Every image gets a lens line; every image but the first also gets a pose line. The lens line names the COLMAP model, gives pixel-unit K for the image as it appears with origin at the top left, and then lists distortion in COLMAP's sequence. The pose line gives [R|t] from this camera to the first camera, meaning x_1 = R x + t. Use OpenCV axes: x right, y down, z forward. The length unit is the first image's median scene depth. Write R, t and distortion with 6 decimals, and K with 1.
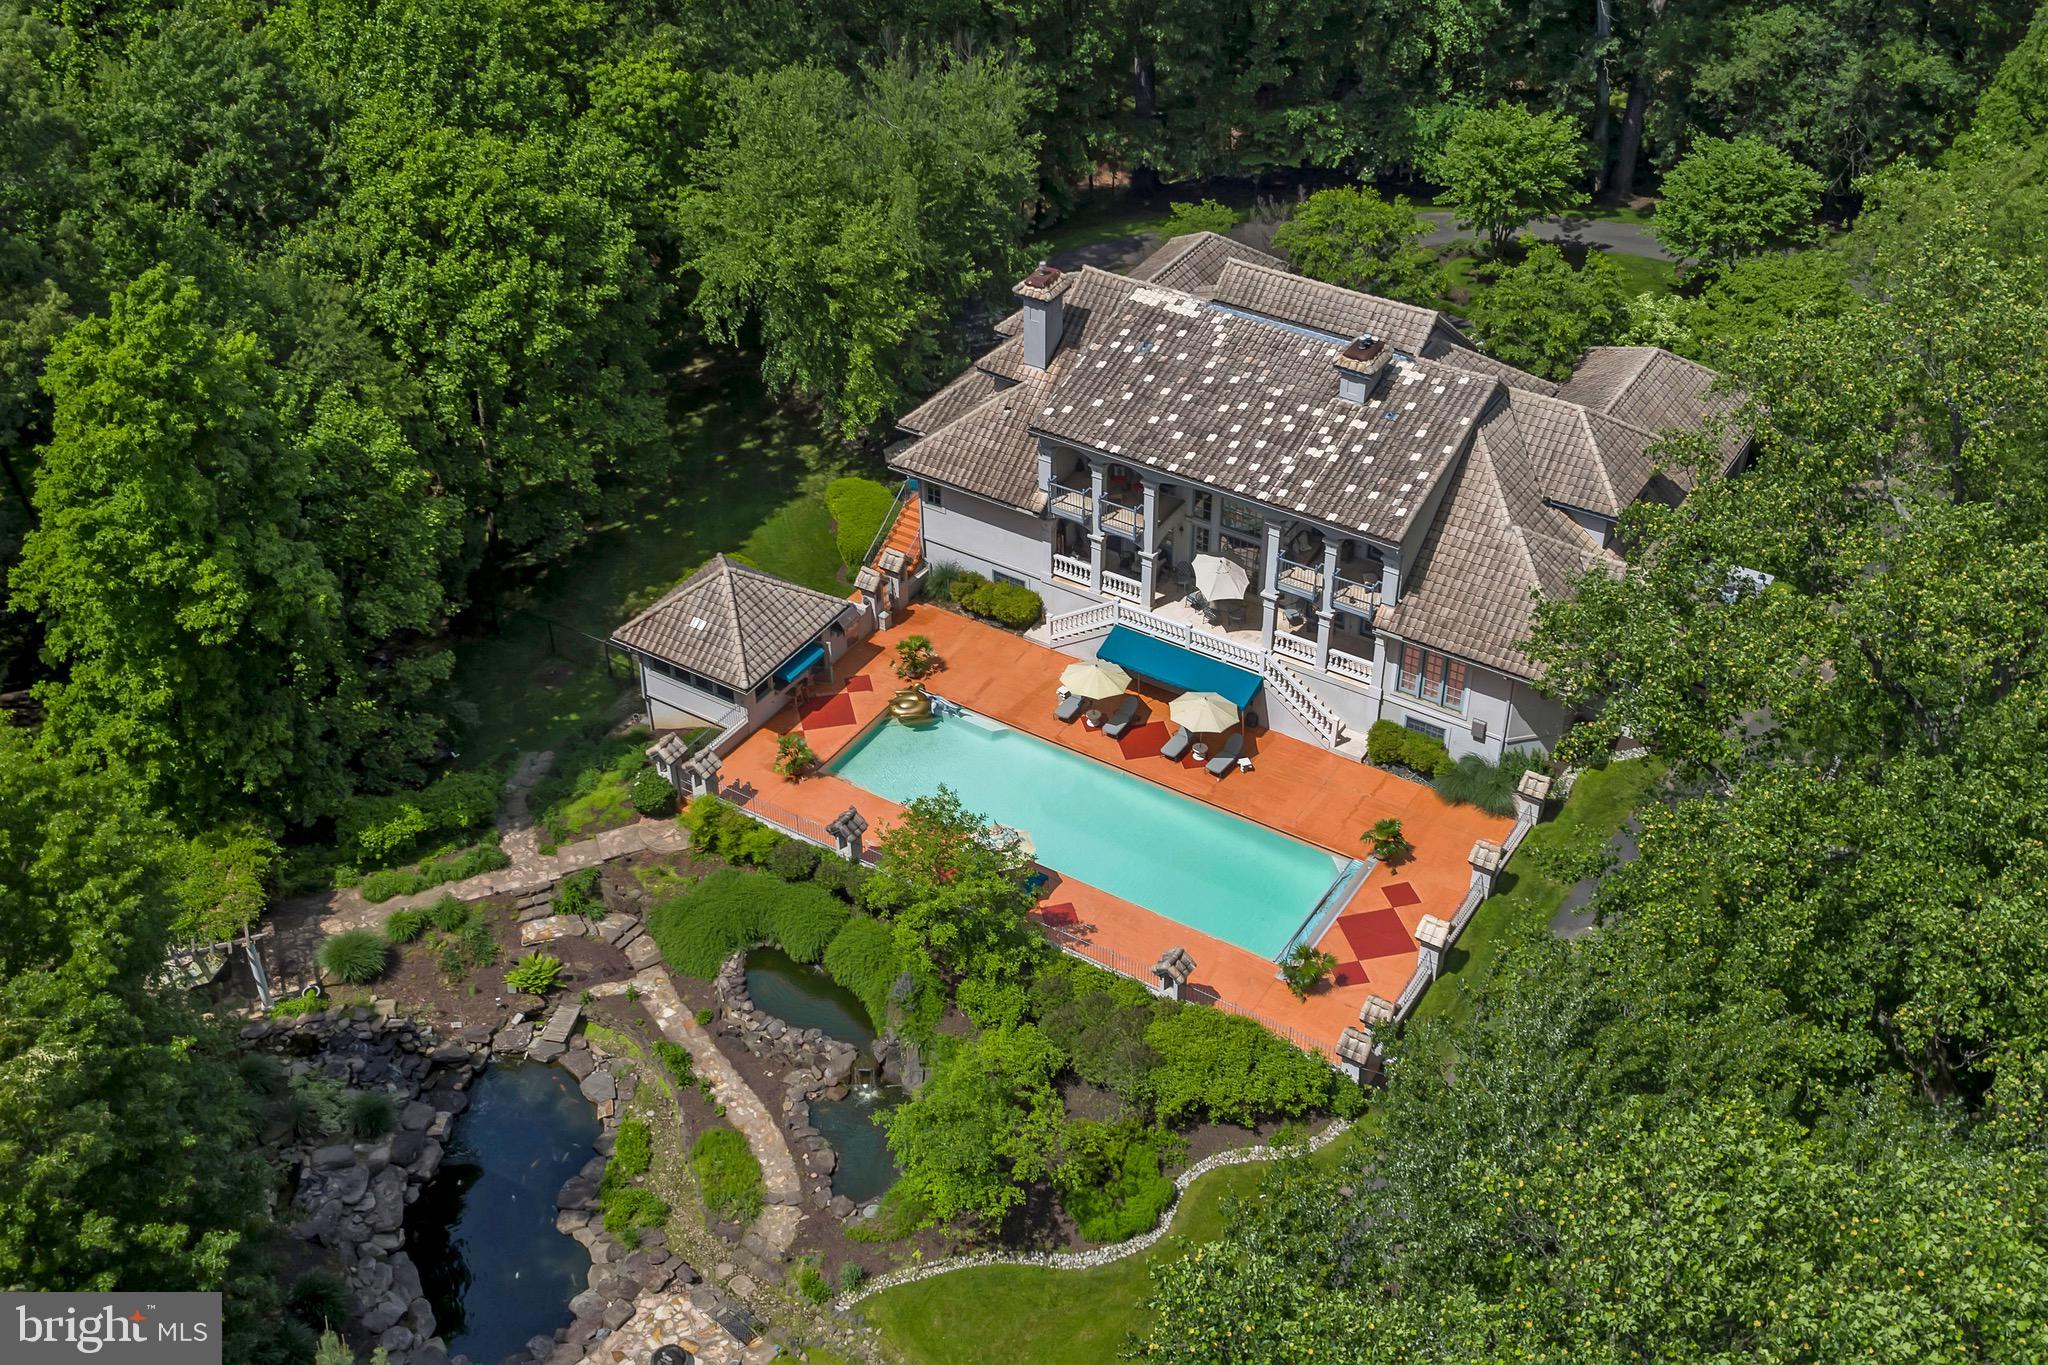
lens RADIAL K [[2180.5, 0, 1022.2], [0, 2180.5, 679.9], [0, 0, 1]] dist [0.021195, 0.000000]
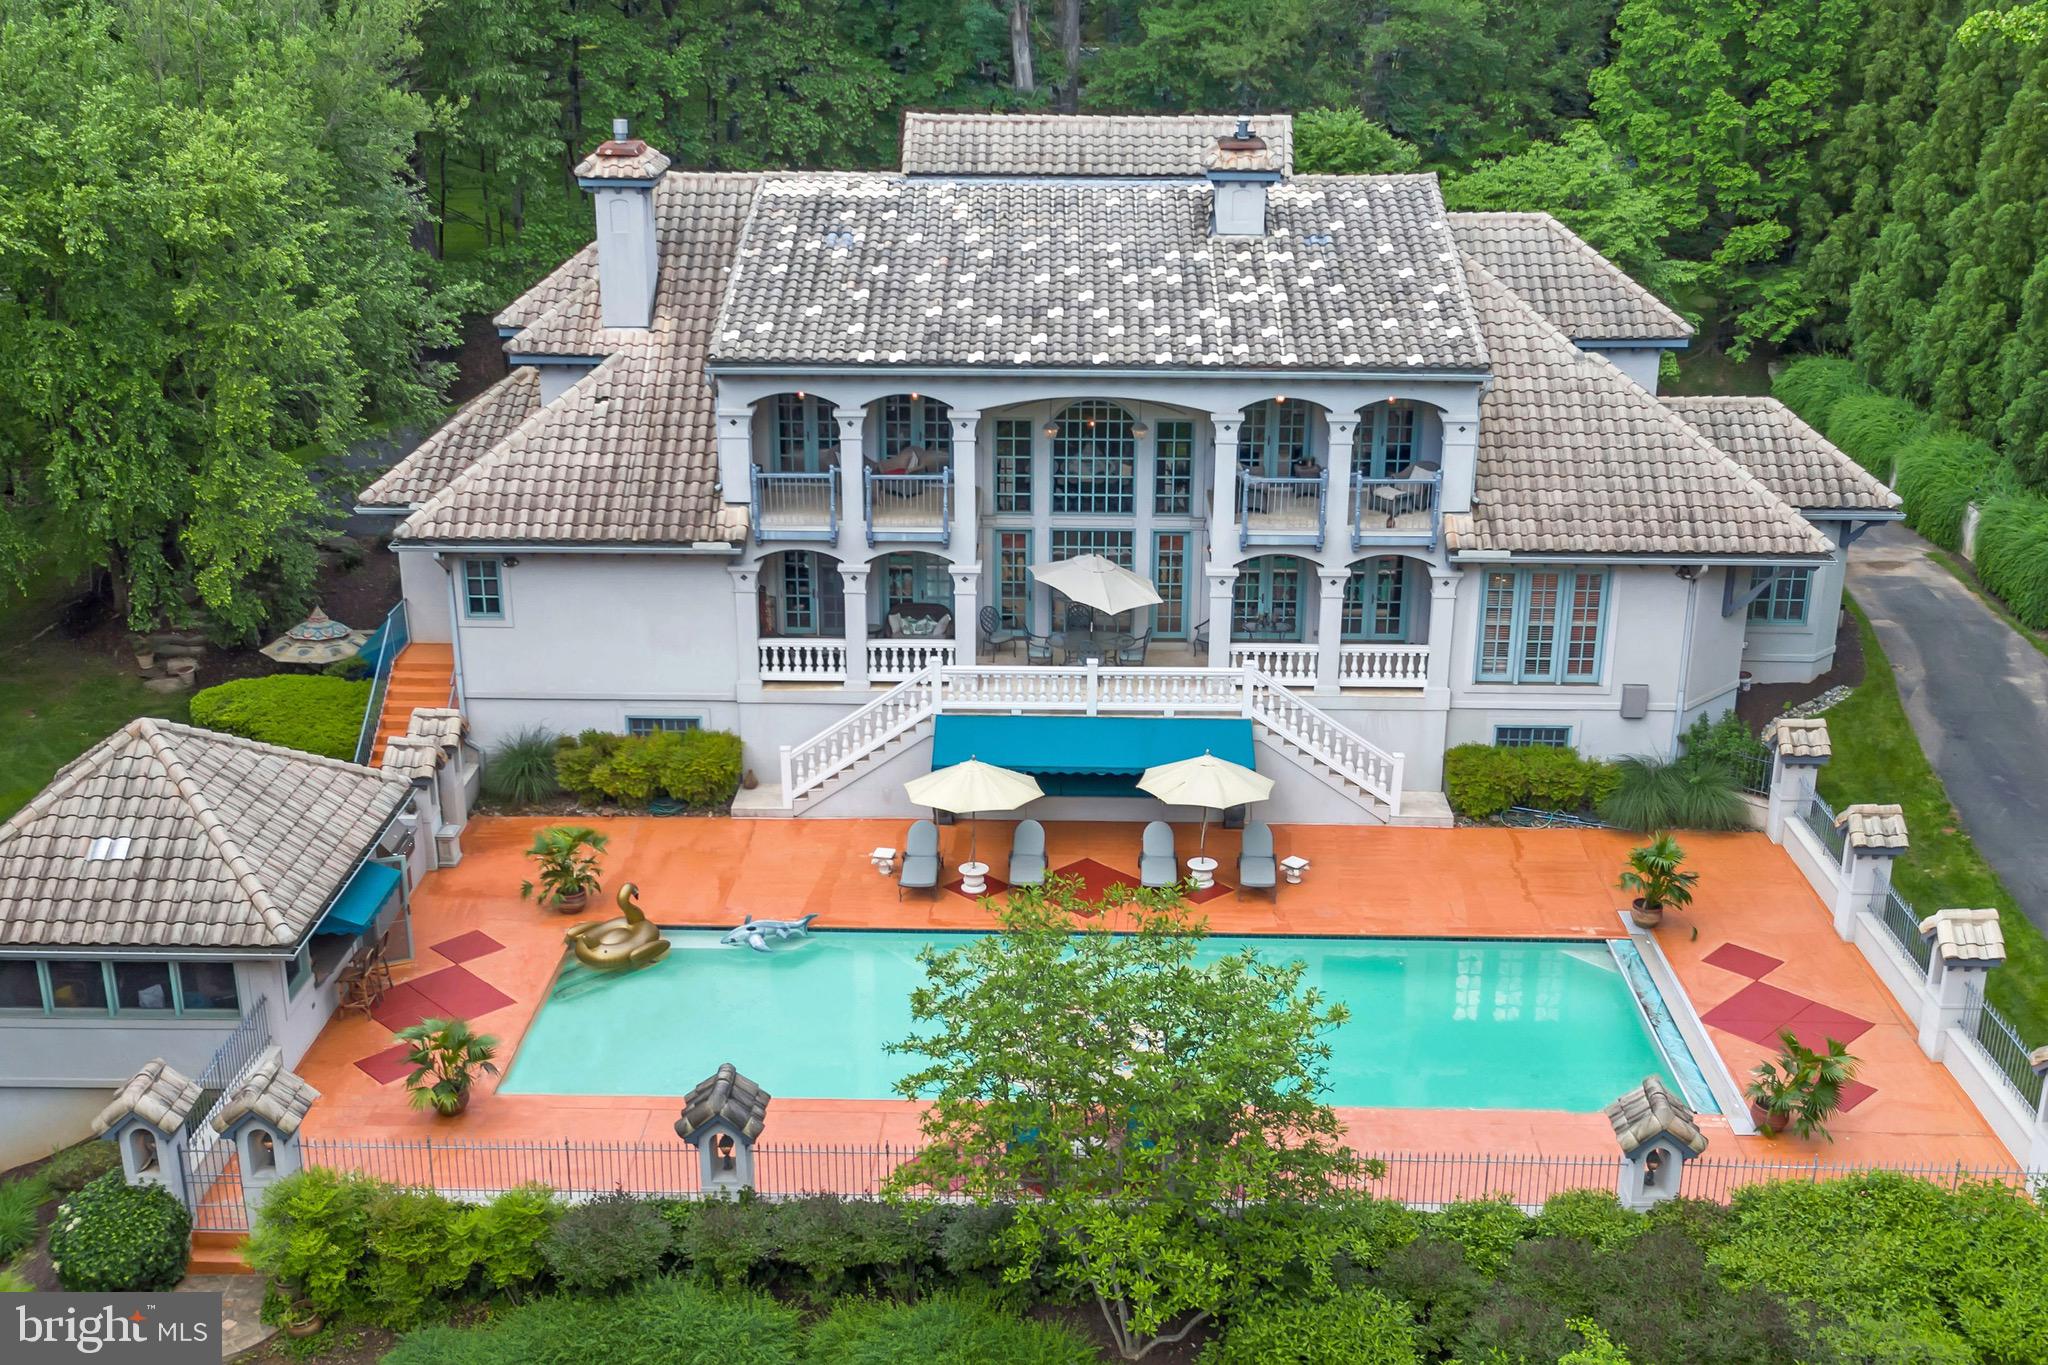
lens RADIAL K [[2180.5, 0, 1030.7], [0, 2180.5, 689.1], [0, 0, 1]] dist [0.021195, 0.000000]
pose [[0.856256, -0.167821, 0.488531, -0.196006], [0.303503, 0.928738, -0.212913, 0.088770], [-0.417985, 0.330579, 0.846171, 0.553657]]
